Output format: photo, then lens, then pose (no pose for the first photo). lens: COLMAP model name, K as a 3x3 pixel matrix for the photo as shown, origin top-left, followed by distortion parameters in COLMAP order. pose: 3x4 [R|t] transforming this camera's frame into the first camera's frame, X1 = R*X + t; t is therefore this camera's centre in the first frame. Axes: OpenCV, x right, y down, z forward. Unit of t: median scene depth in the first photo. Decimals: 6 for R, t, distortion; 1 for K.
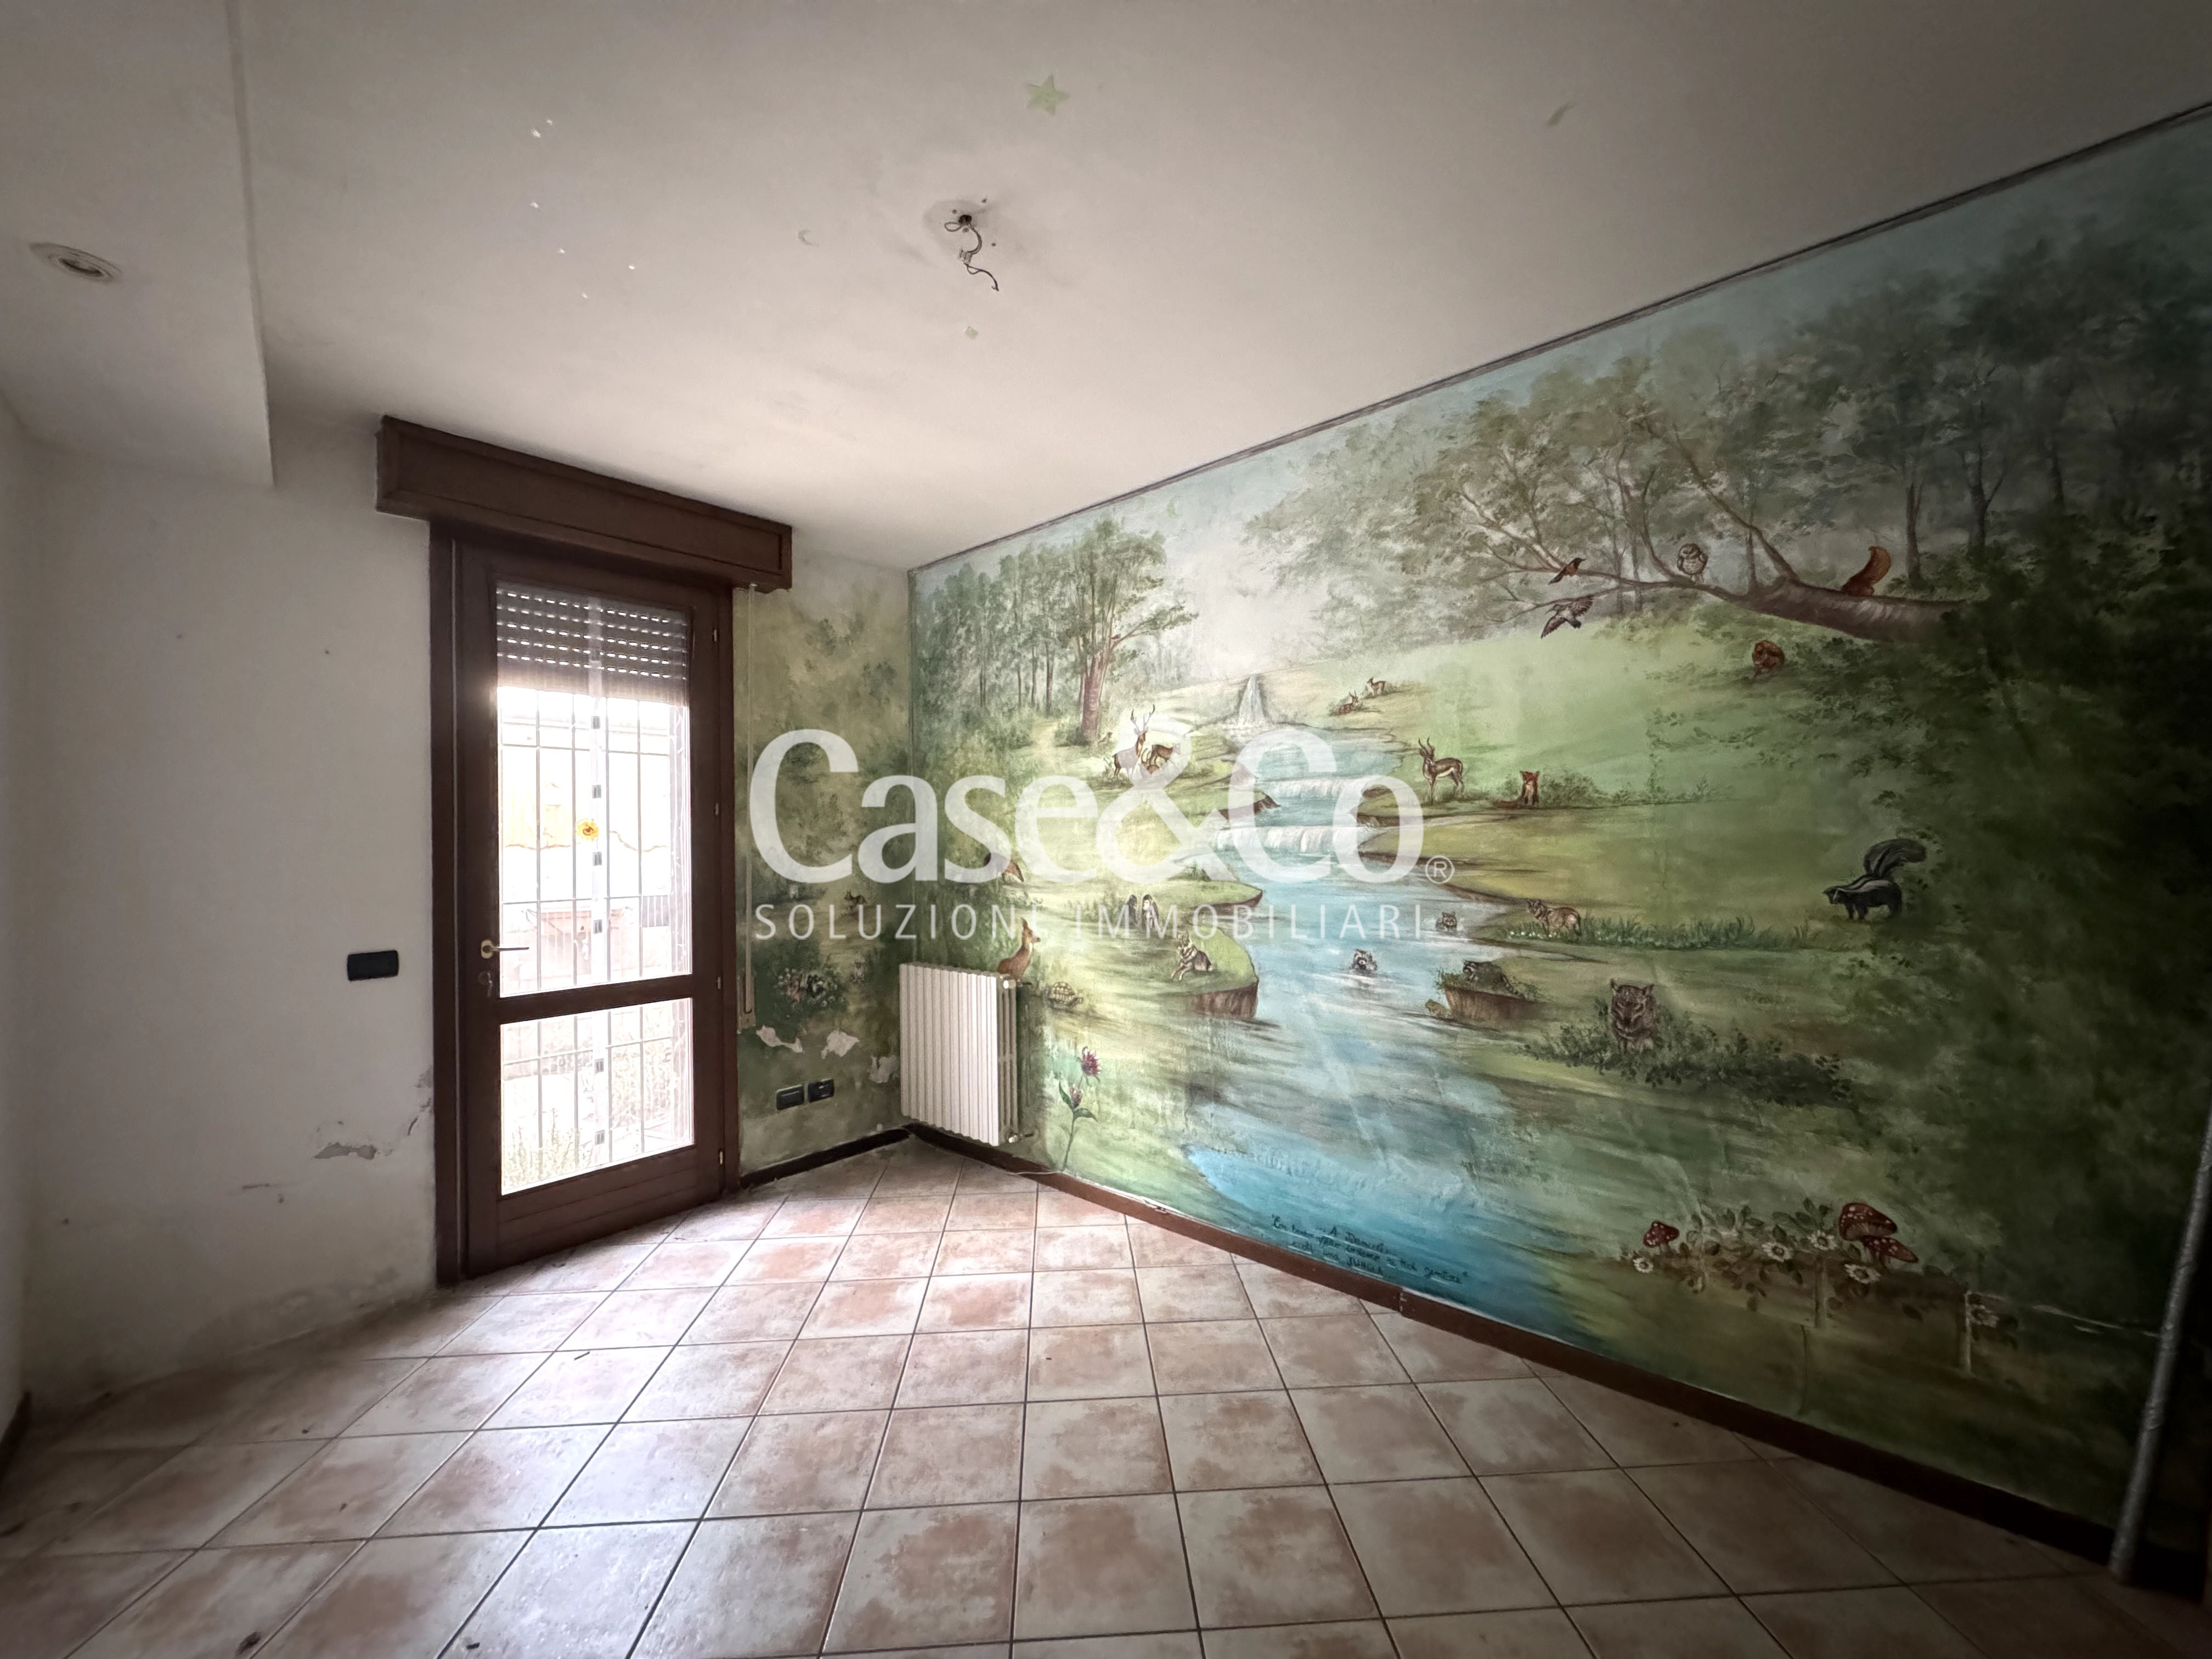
lens RADIAL K [[883.9, 0, 1105.1], [0, 883.9, 834.9], [0, 0, 1]] dist [-0.002464, 0.000732]
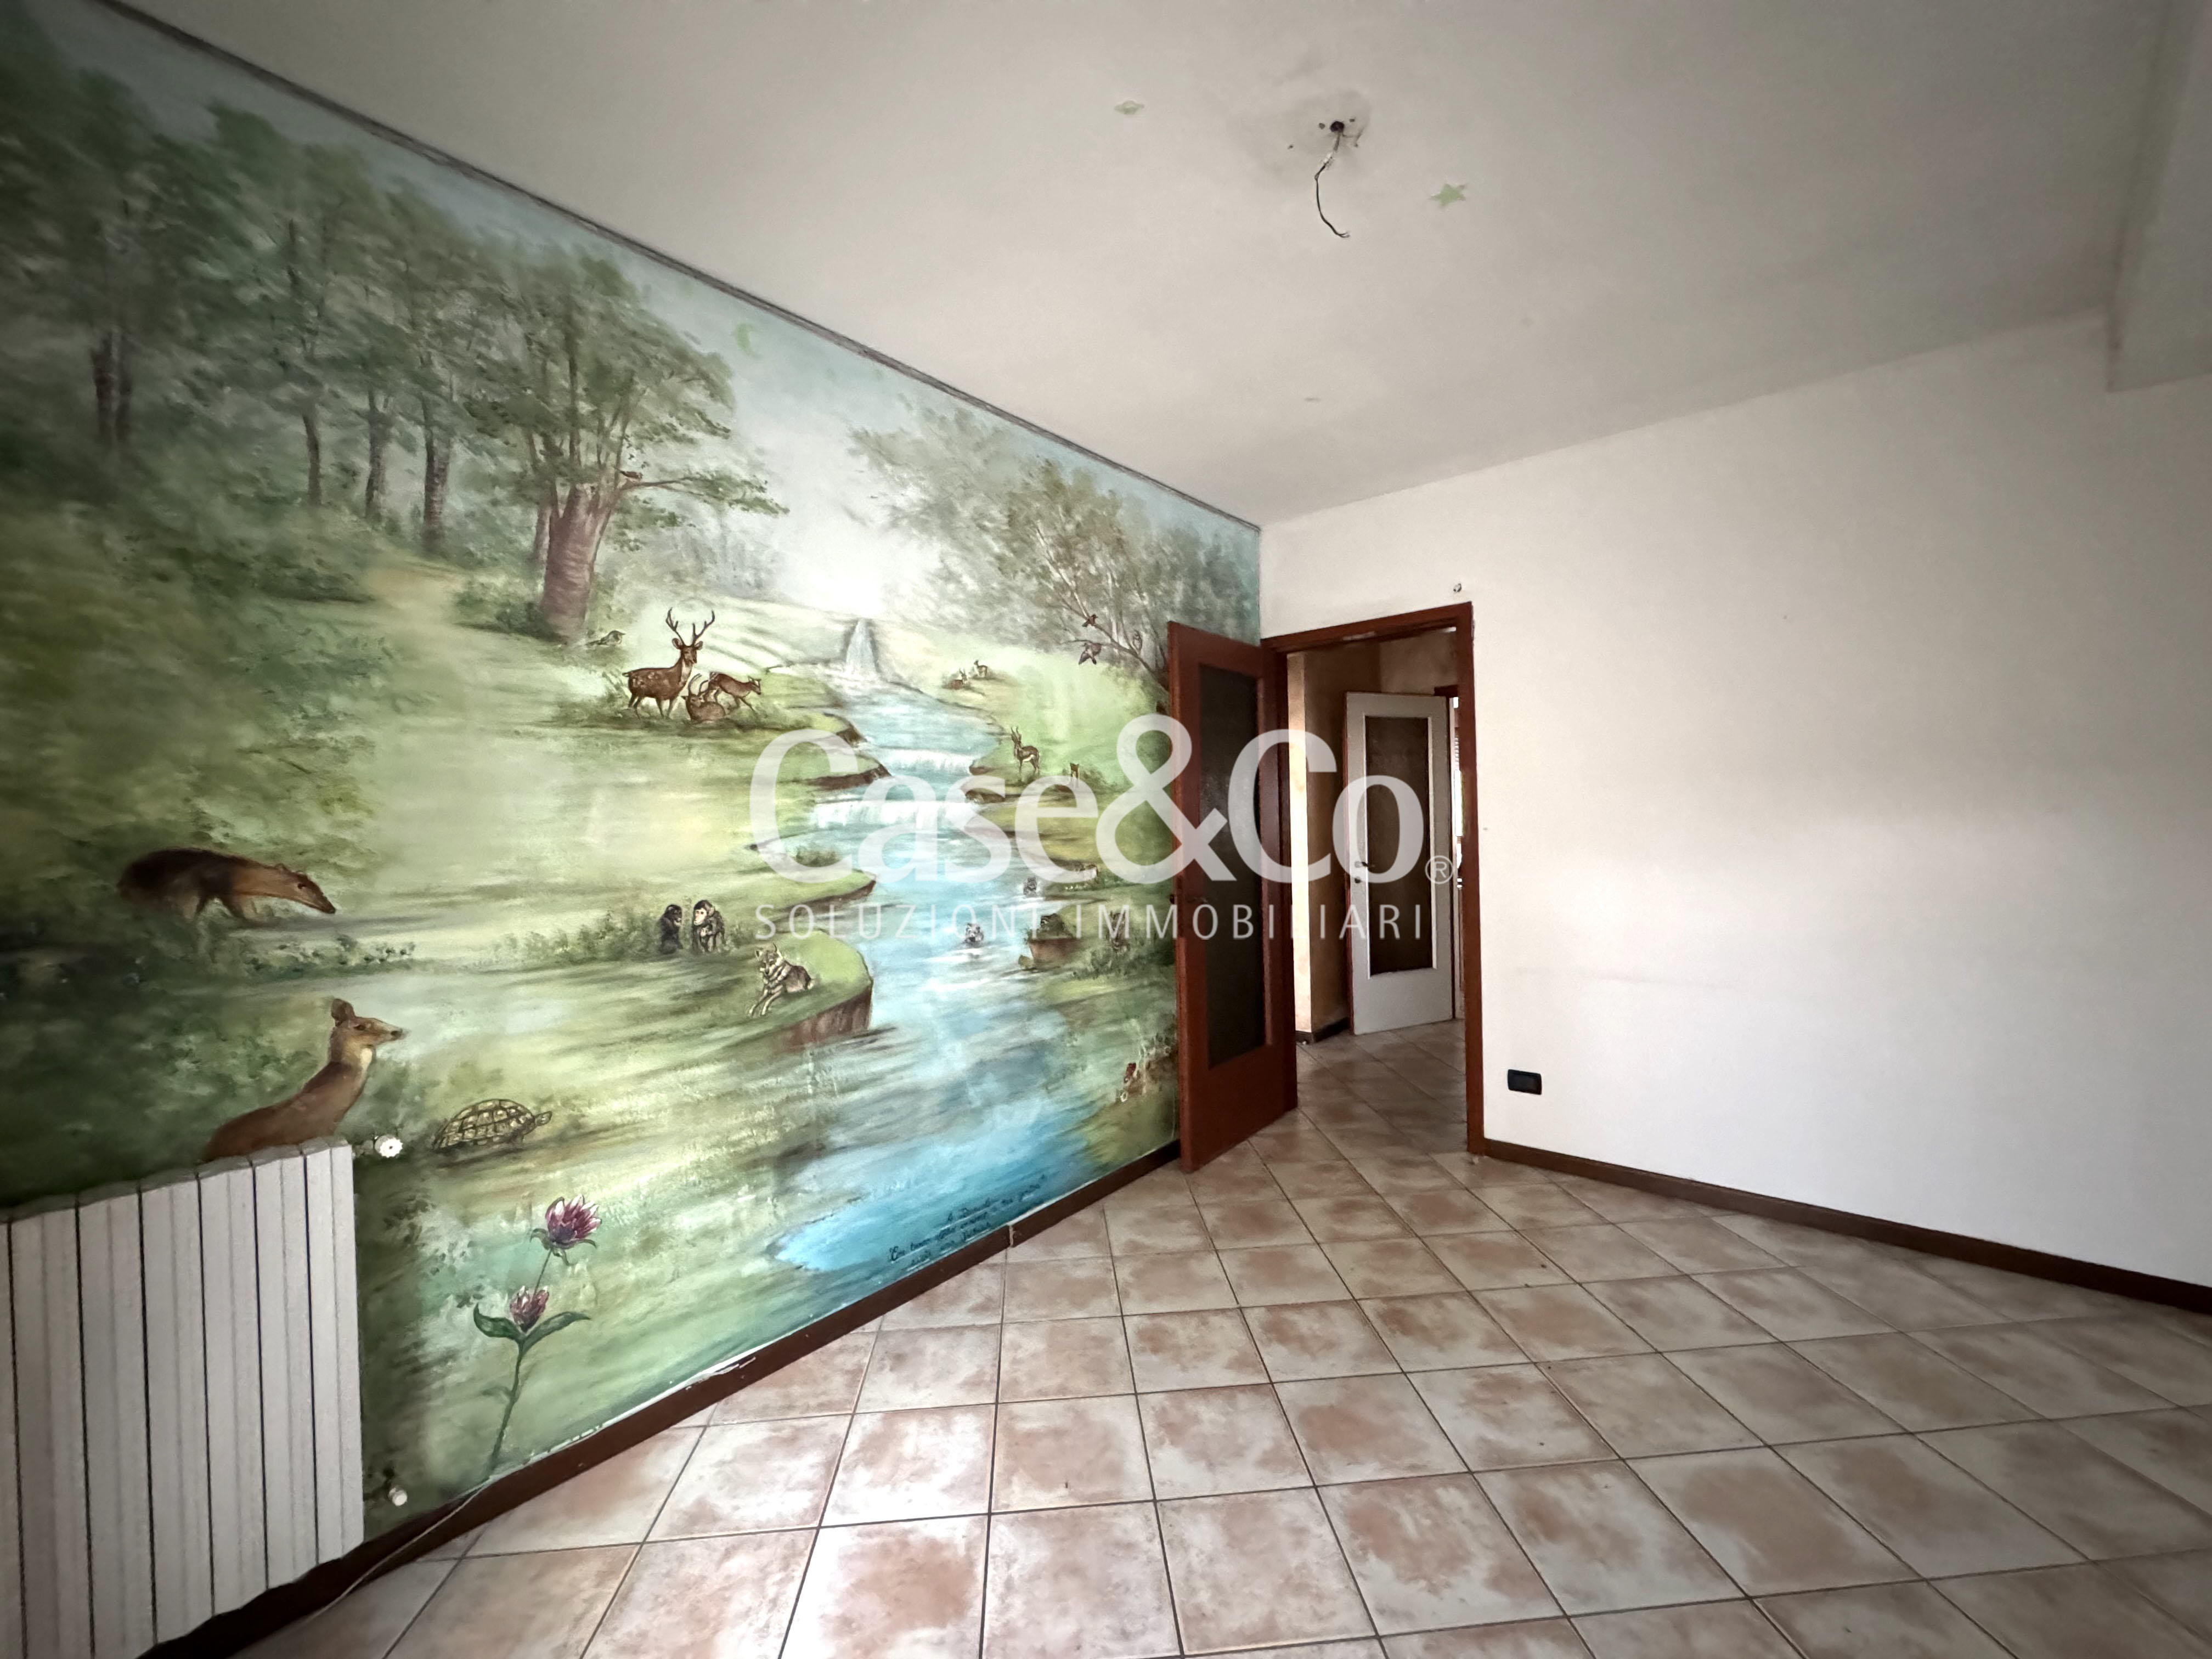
lens RADIAL K [[883.9, 0, 1105.8], [0, 883.9, 832.2], [0, 0, 1]] dist [-0.002464, 0.000732]
pose [[-0.031720, -0.001765, 0.999495, -0.673800], [0.014607, 0.999891, 0.002229, 0.022514], [-0.999390, 0.014670, -0.031691, 0.801062]]
